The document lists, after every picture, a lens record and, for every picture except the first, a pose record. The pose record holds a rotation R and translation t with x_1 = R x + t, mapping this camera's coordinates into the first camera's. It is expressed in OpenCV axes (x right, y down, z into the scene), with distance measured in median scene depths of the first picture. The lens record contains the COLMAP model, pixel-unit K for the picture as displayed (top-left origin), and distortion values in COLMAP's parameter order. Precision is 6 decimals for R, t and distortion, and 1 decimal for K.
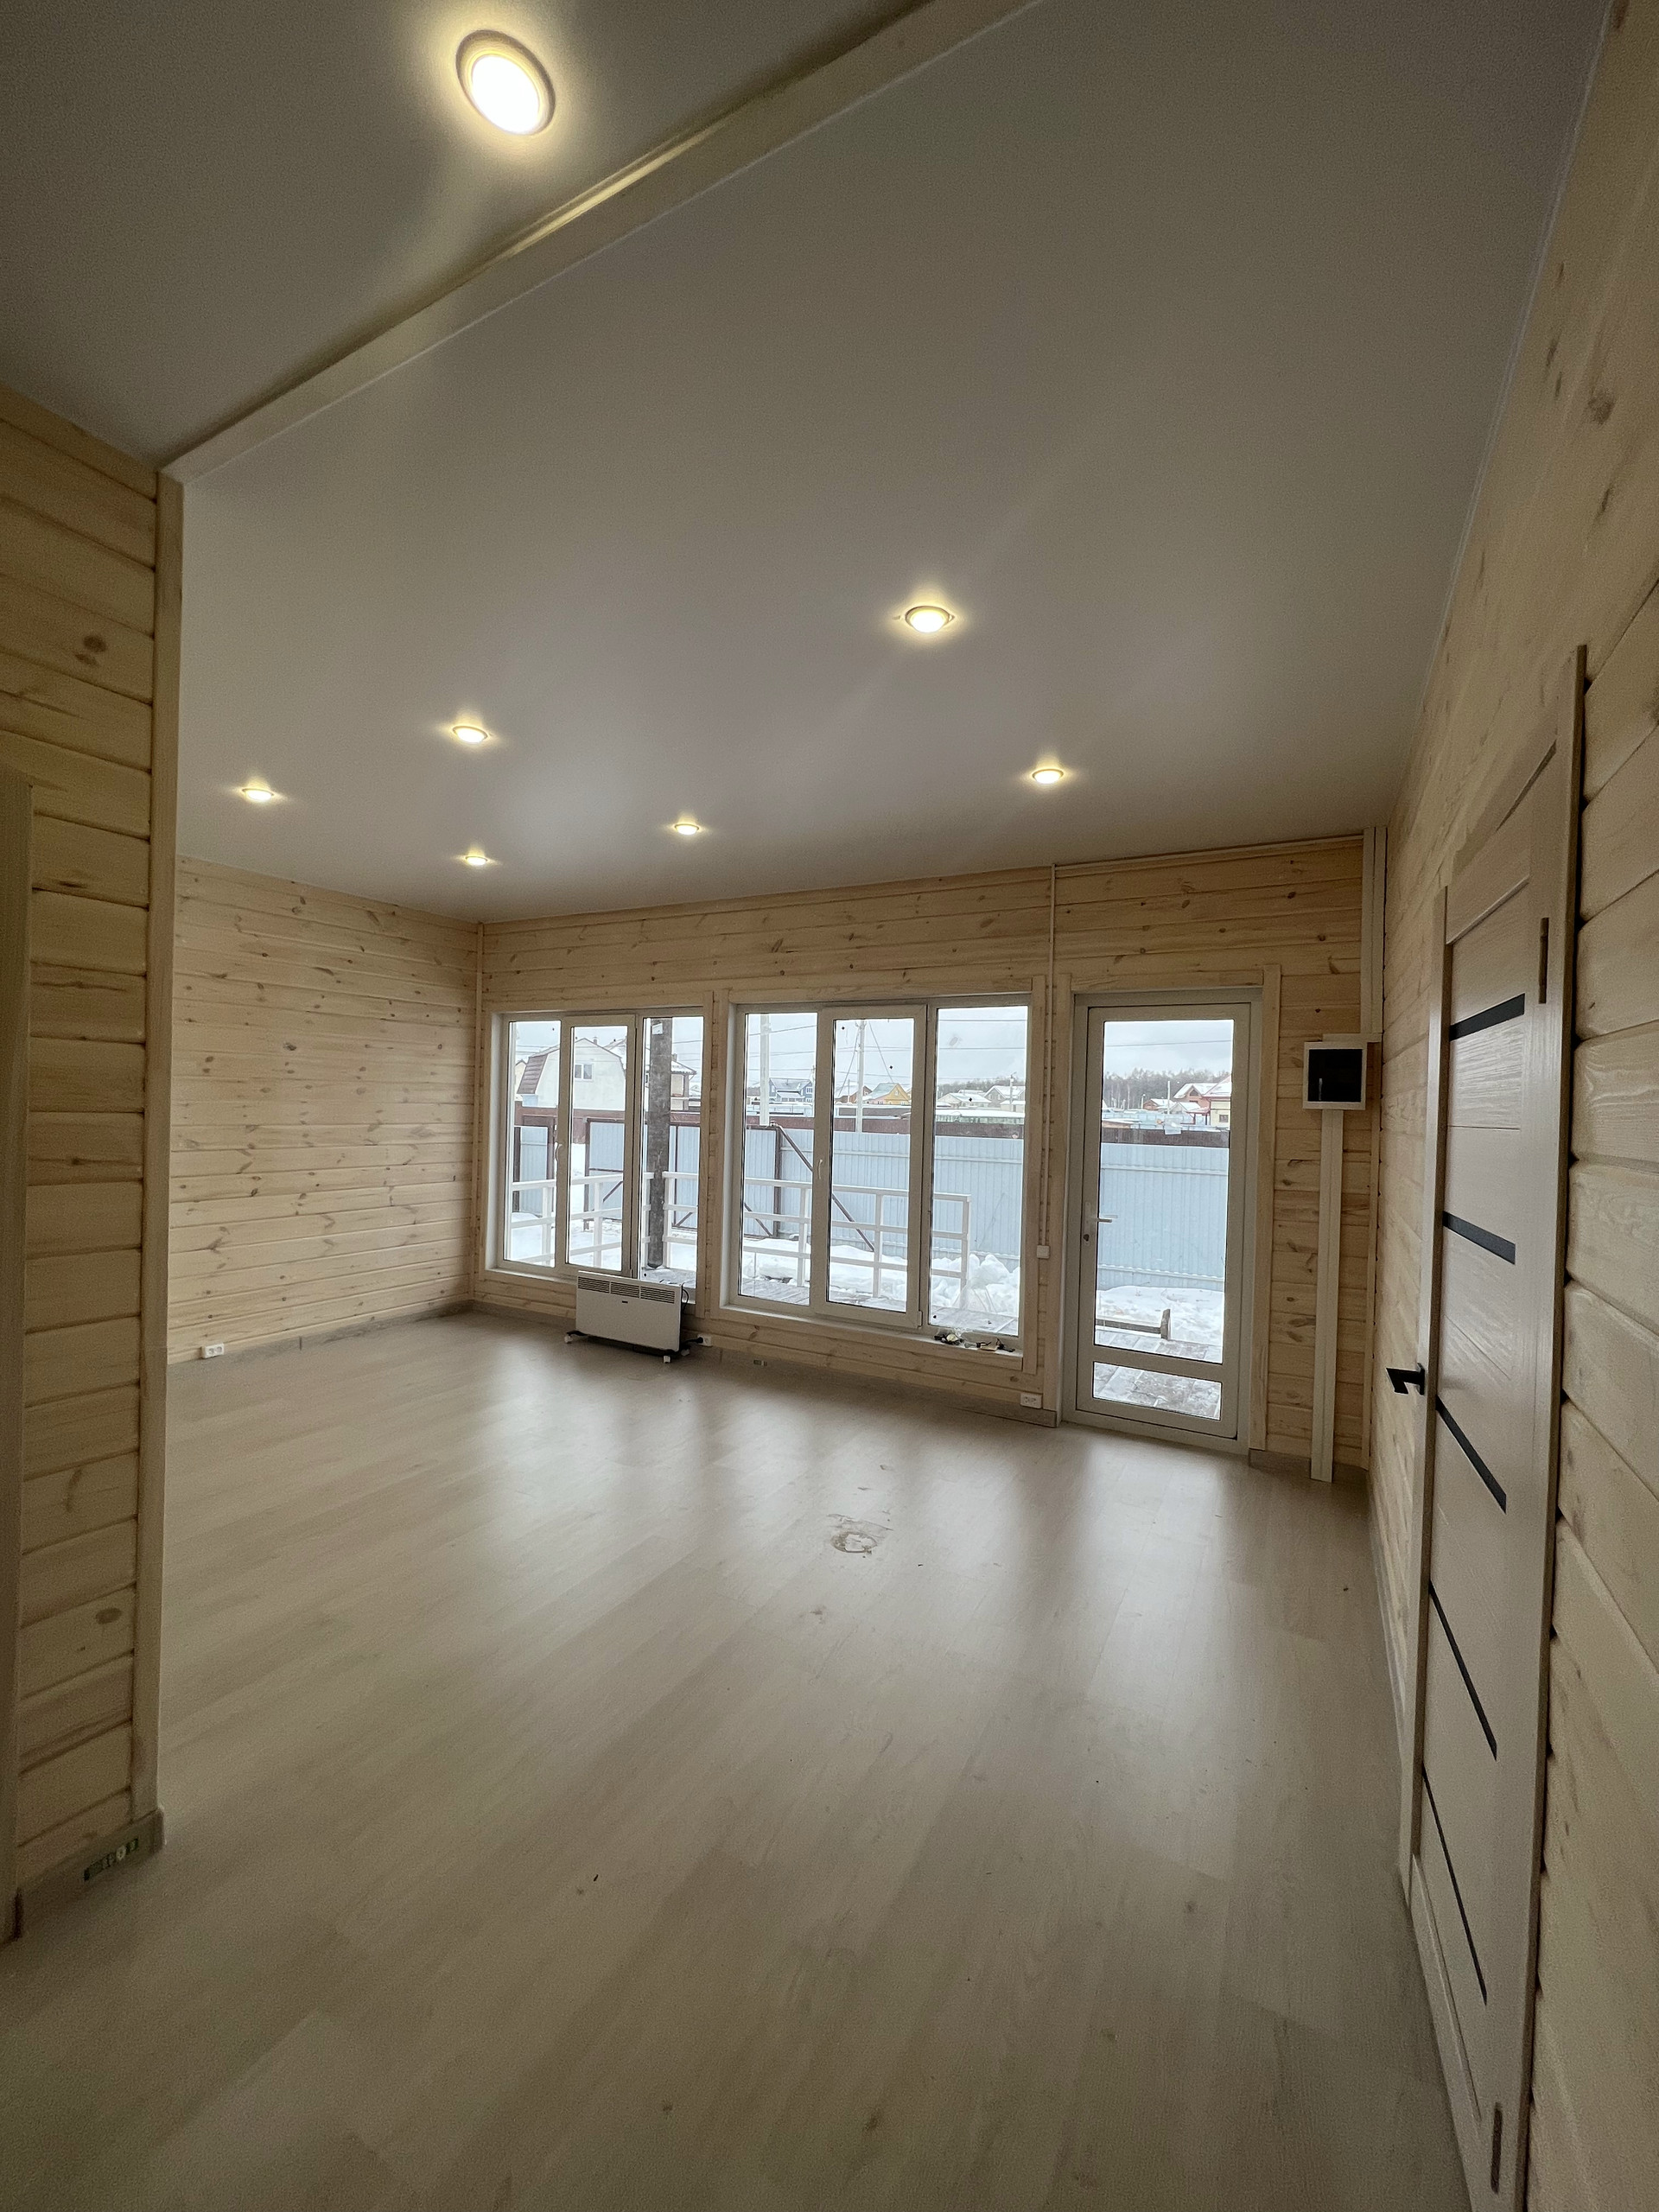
lens RADIAL K [[884.8, 0, 819.2], [0, 884.8, 1107.9], [0, 0, 1]] dist [-0.001525, -0.000213]
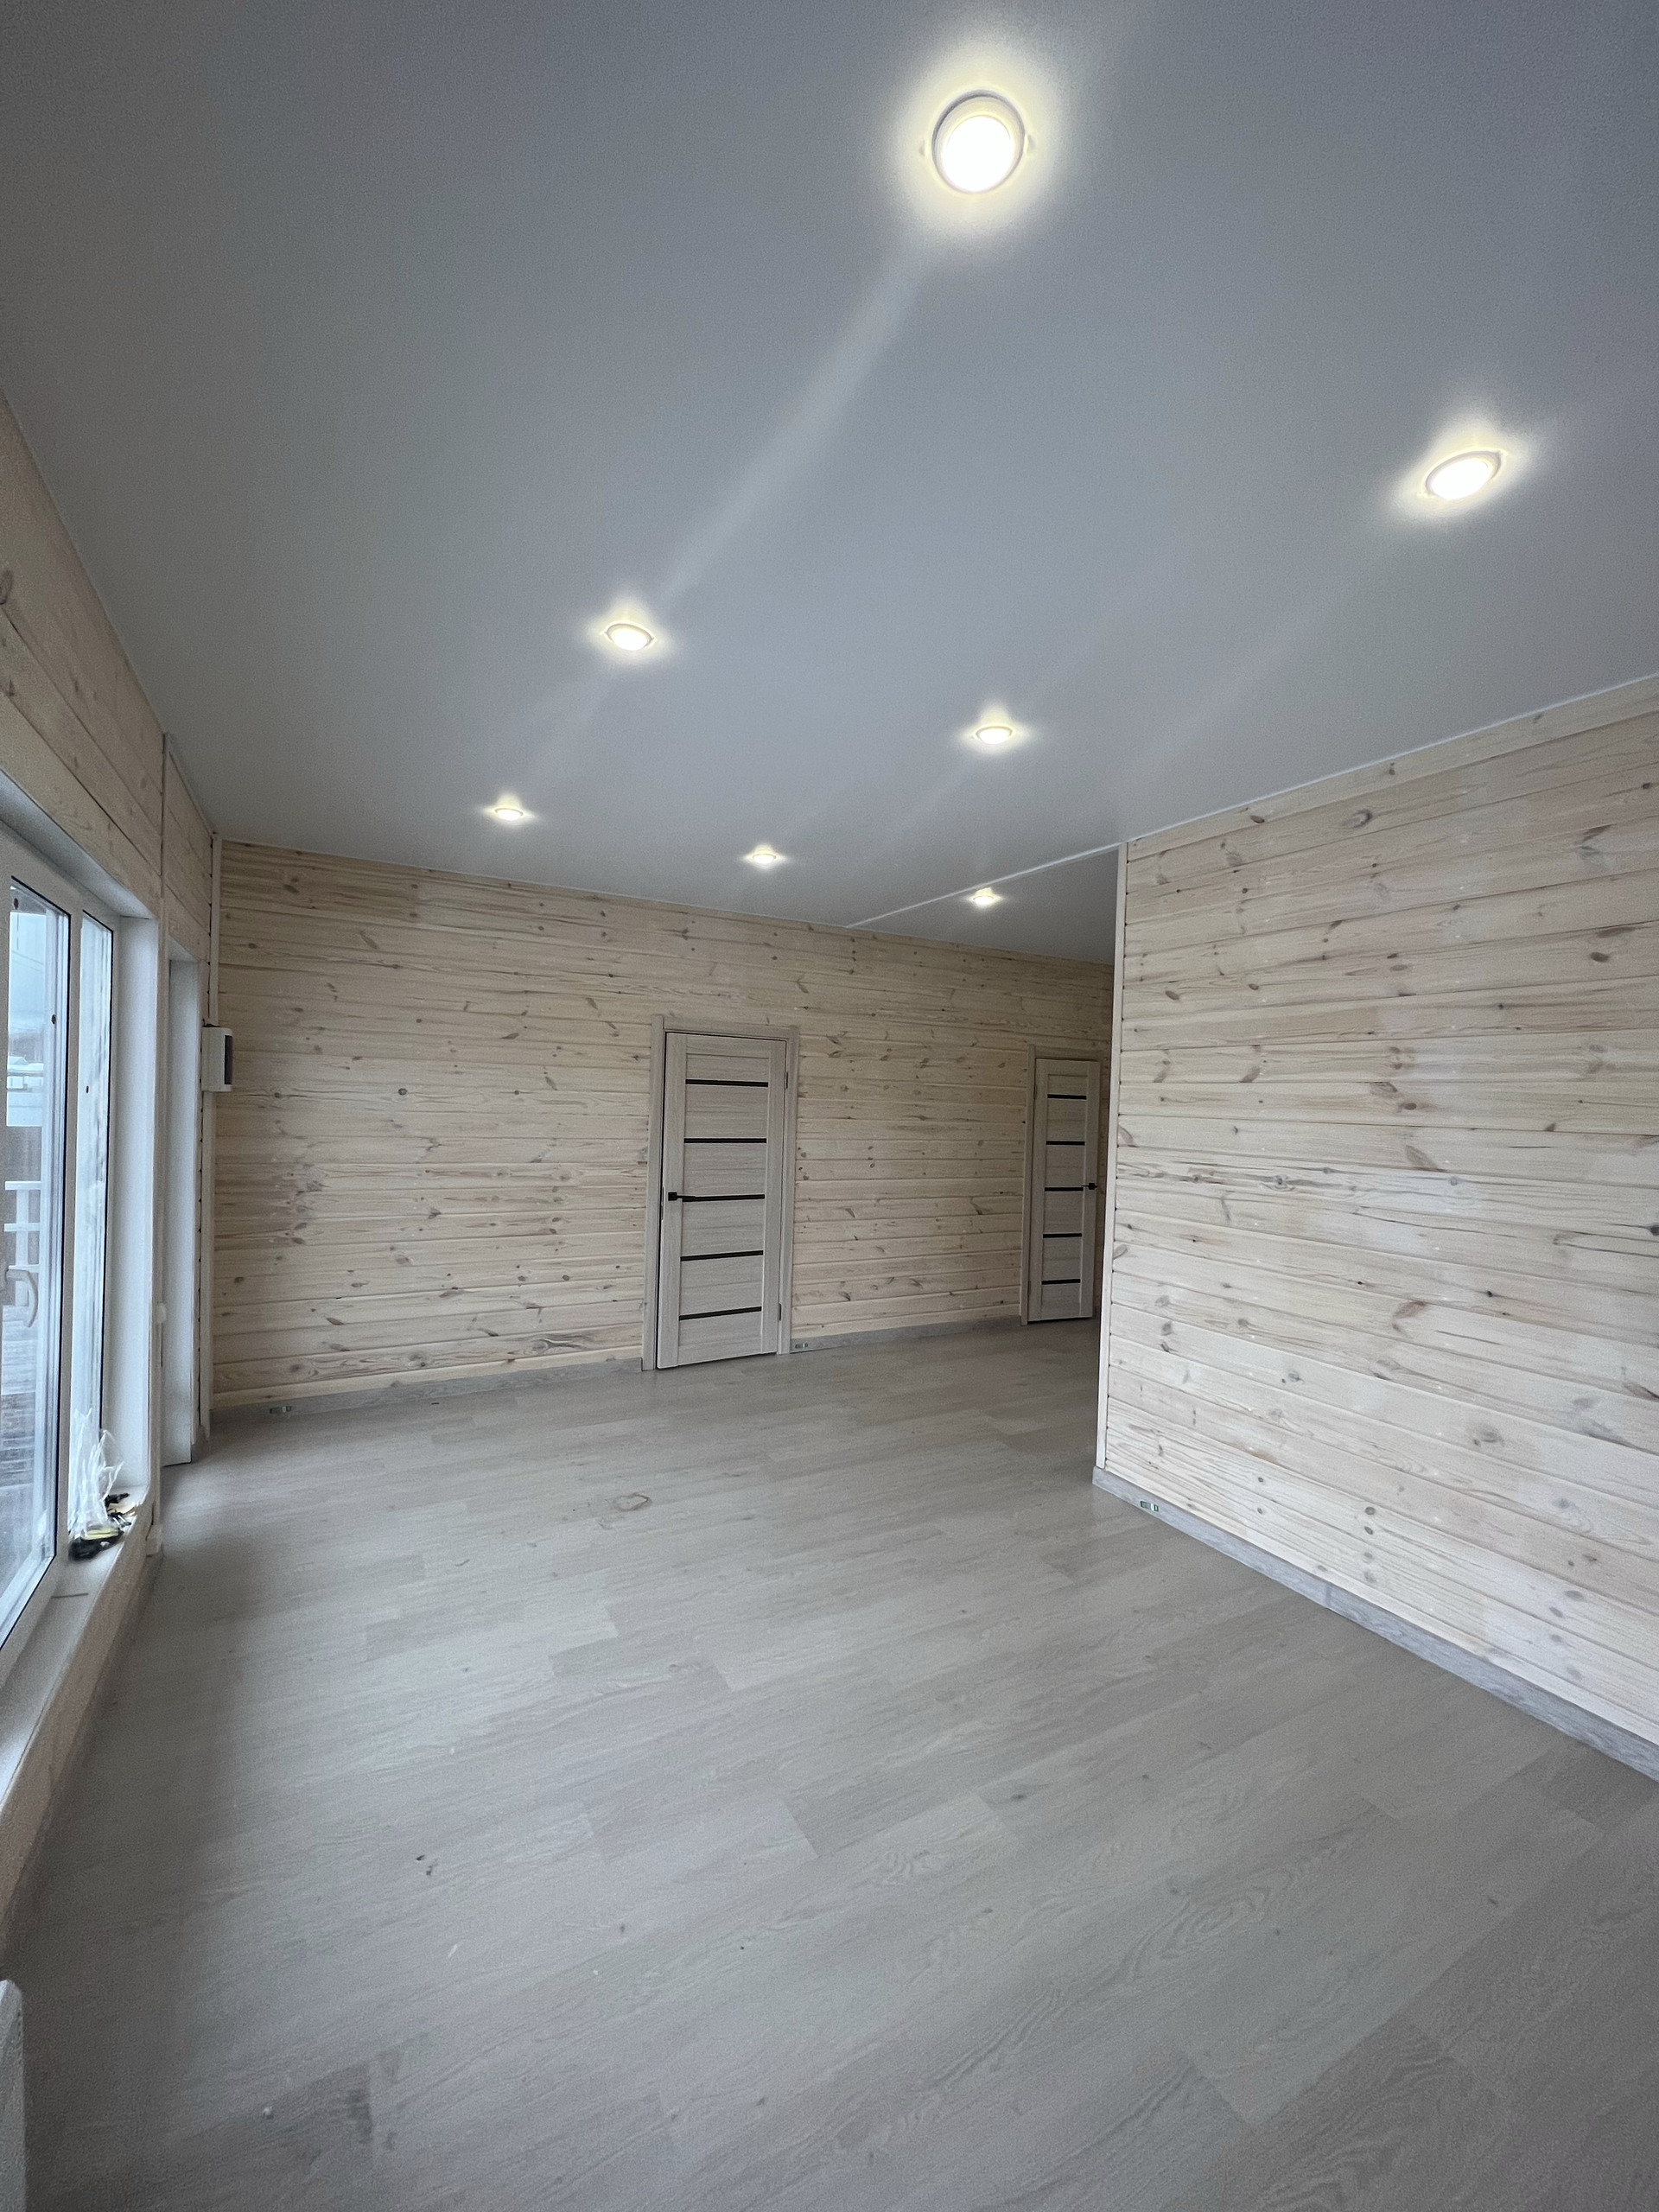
lens RADIAL K [[884.8, 0, 825.4], [0, 884.8, 1110.5], [0, 0, 1]] dist [-0.001525, -0.000213]
pose [[-0.846140, -0.057926, 0.529803, -0.440181], [-0.051676, 0.998309, 0.026618, -0.029814], [-0.530449, -0.004856, -0.847703, 1.092374]]
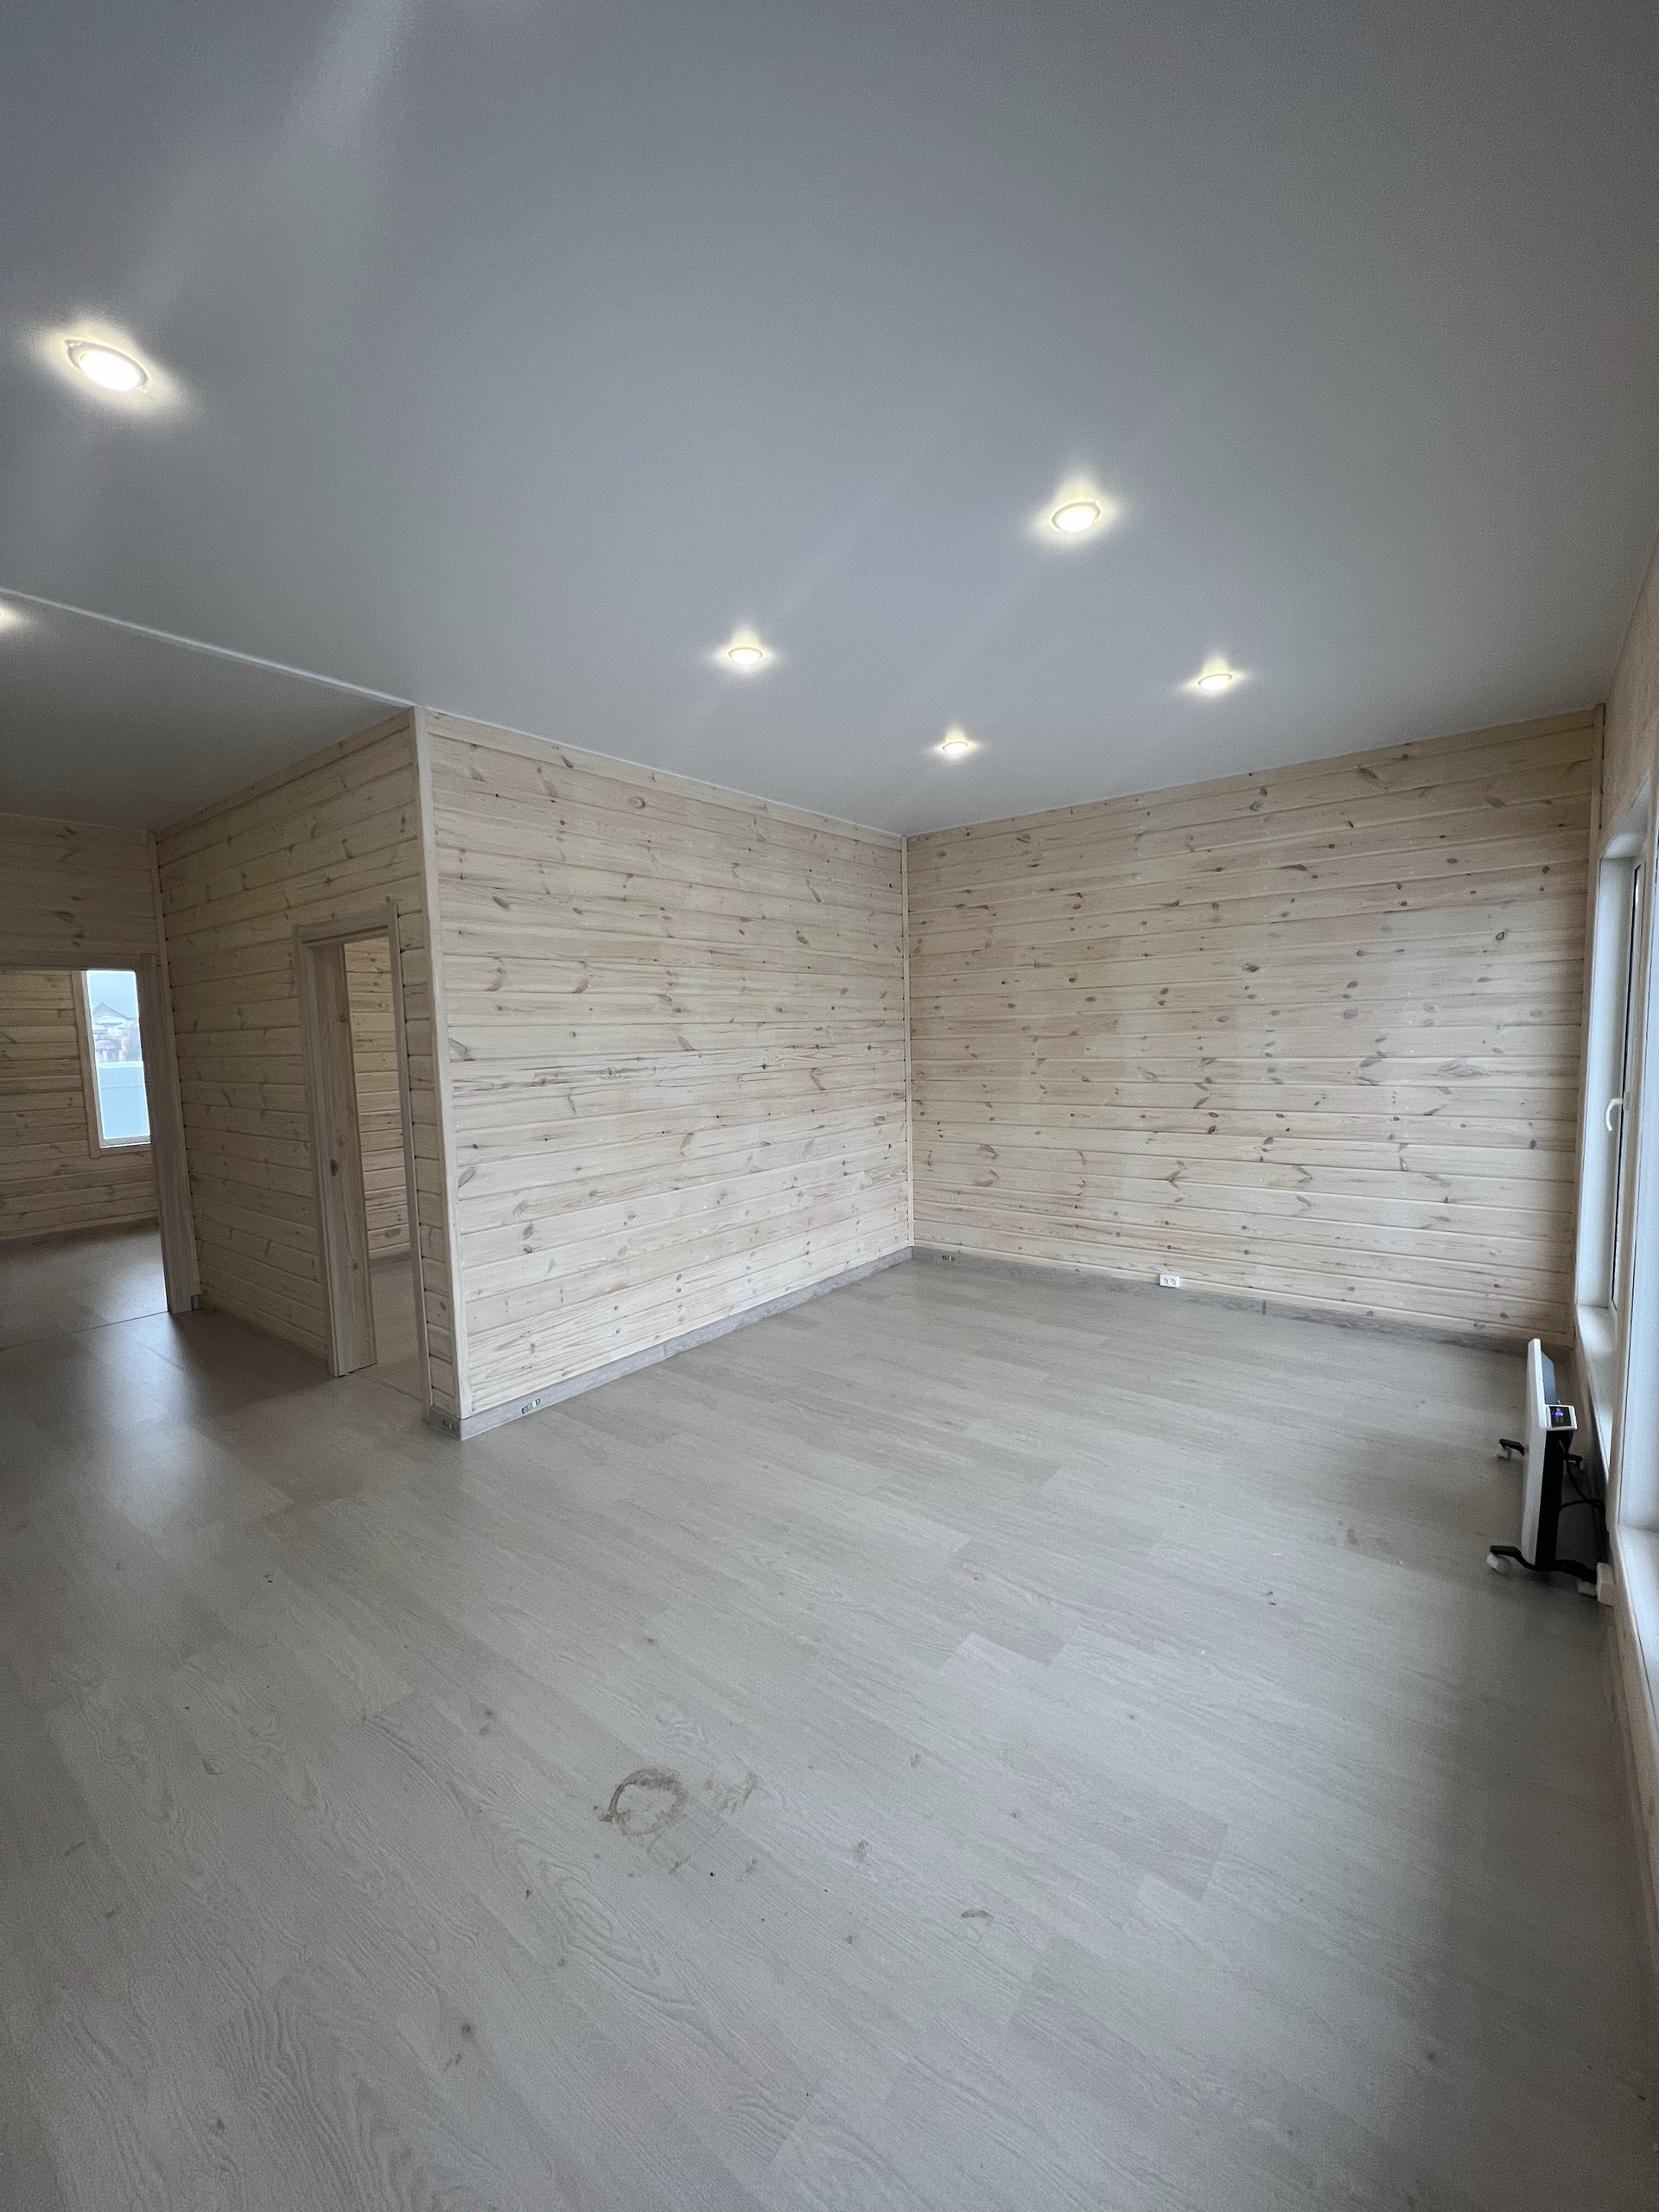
lens RADIAL K [[884.8, 0, 827.5], [0, 884.8, 1107.4], [0, 0, 1]] dist [-0.001525, -0.000213]
pose [[-0.159659, 0.066638, -0.984920, 0.334221], [0.020802, 0.997725, 0.064133, 0.003625], [0.986953, -0.010249, -0.160682, 0.725785]]
